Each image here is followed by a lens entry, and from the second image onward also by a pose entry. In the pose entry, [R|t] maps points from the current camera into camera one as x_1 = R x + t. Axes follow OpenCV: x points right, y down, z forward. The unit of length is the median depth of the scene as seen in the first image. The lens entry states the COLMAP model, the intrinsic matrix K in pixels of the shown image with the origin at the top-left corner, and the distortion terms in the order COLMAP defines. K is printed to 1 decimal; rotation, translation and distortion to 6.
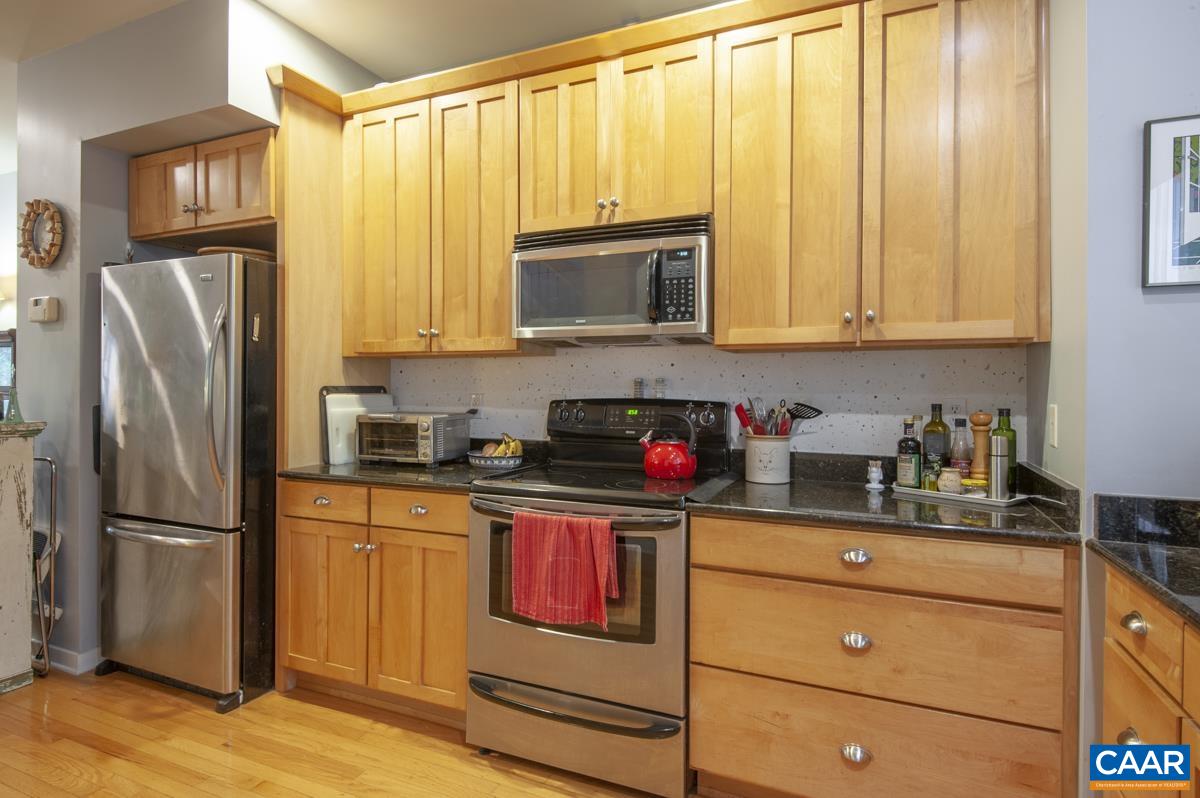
lens RADIAL K [[627.6, 0, 601.8], [0, 627.6, 392.4], [0, 0, 1]] dist [0.004245, 0.000699]
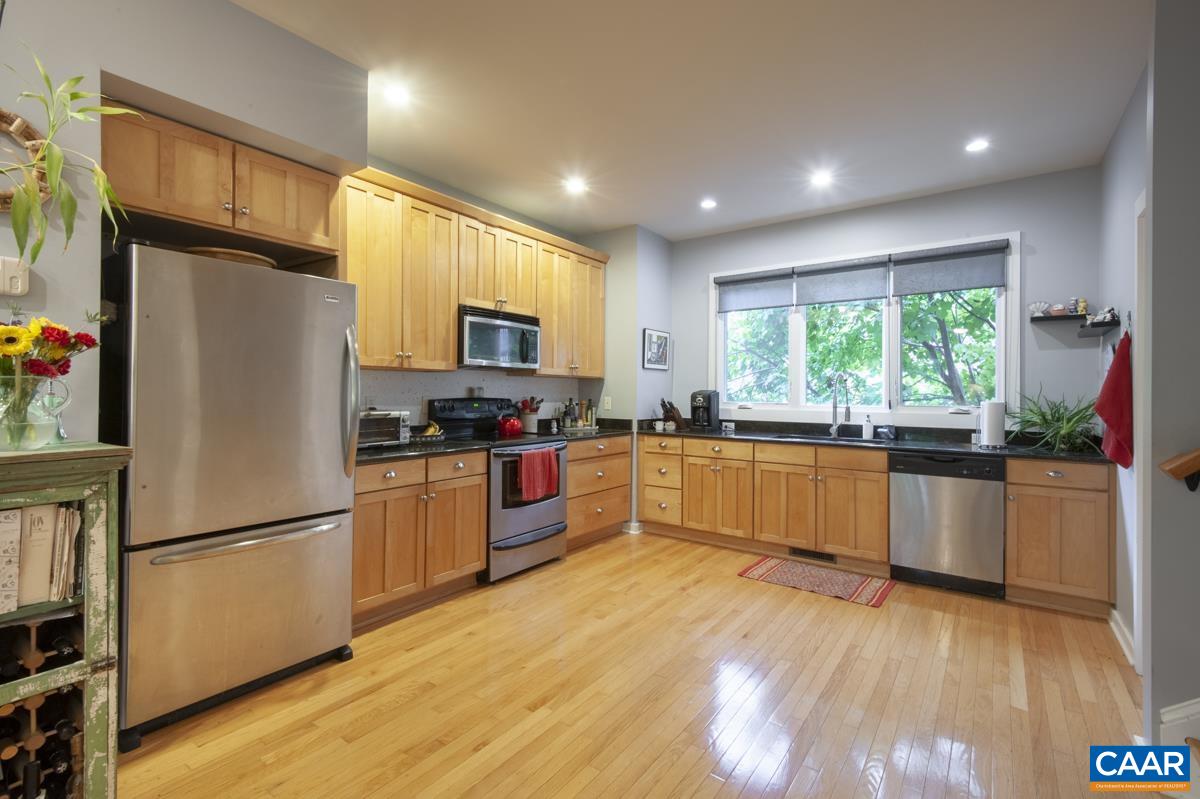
lens RADIAL K [[550.3, 0, 594.3], [0, 550.3, 396.9], [0, 0, 1]] dist [0.038033, -0.018734]
pose [[0.216713, -0.011752, 0.976165, -1.652562], [0.000055, 0.999928, 0.012026, -0.013787], [-0.976235, -0.002553, 0.216698, 0.323702]]
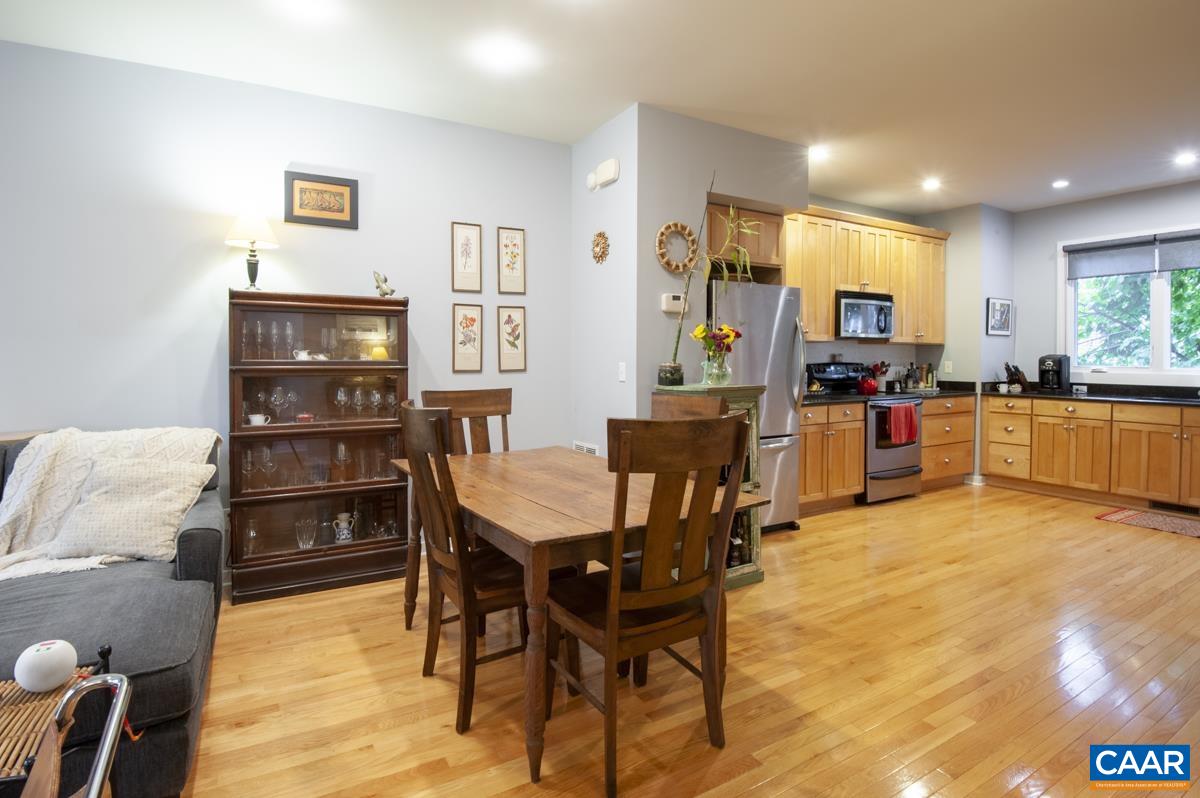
lens RADIAL K [[597.0, 0, 595.5], [0, 597.0, 371.2], [0, 0, 1]] dist [-0.015456, -0.015061]
pose [[0.590482, -0.023875, 0.806698, -2.527628], [0.008314, 0.999689, 0.023501, -0.018644], [-0.807008, -0.007170, 0.590497, 0.463248]]
